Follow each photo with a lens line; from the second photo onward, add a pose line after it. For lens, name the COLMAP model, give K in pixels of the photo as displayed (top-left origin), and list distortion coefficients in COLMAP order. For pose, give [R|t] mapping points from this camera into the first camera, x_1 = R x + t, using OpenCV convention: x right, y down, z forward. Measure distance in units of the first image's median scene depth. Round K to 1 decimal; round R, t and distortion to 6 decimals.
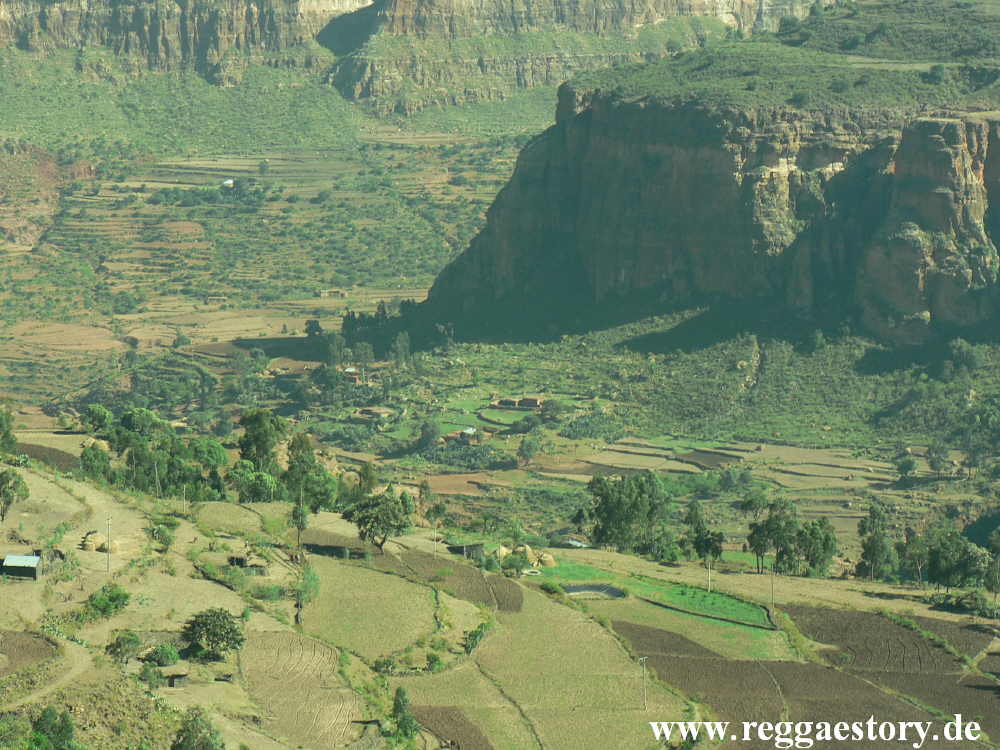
lens RADIAL K [[3658.2, 0, 500.1], [0, 3658.2, 374.7], [0, 0, 1]] dist [0.138653, 0.000000]
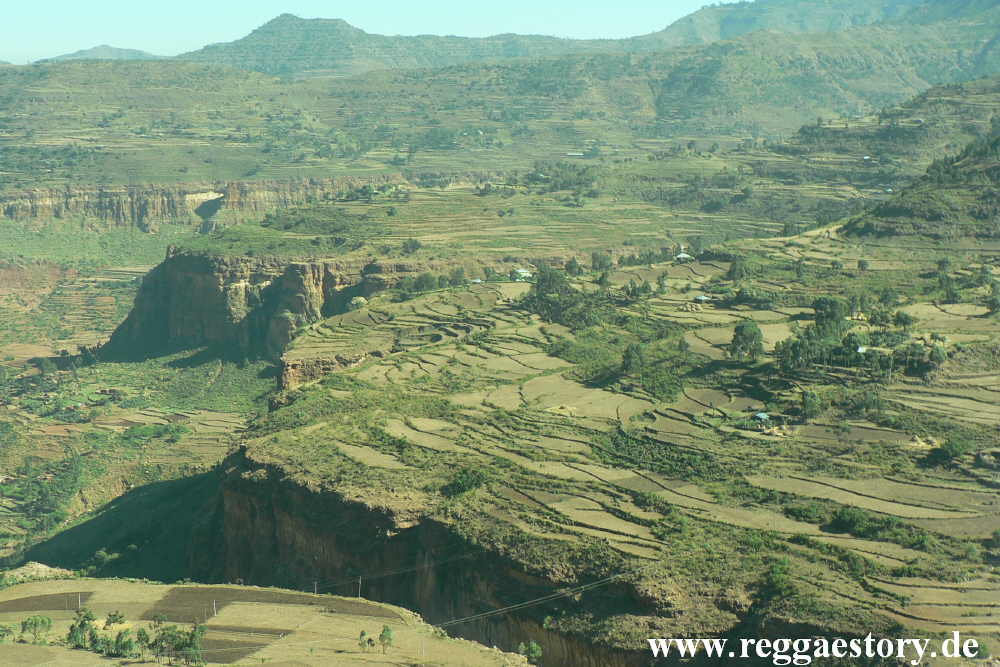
lens RADIAL K [[1635.5, 0, 500.0], [0, 1635.5, 333.0], [0, 0, 1]] dist [-0.012783, 0.000000]
pose [[0.999971, -0.003489, -0.006762, 0.240432], [0.003461, 0.999986, -0.004102, -0.021949], [0.006776, 0.004079, 0.999969, 0.008535]]
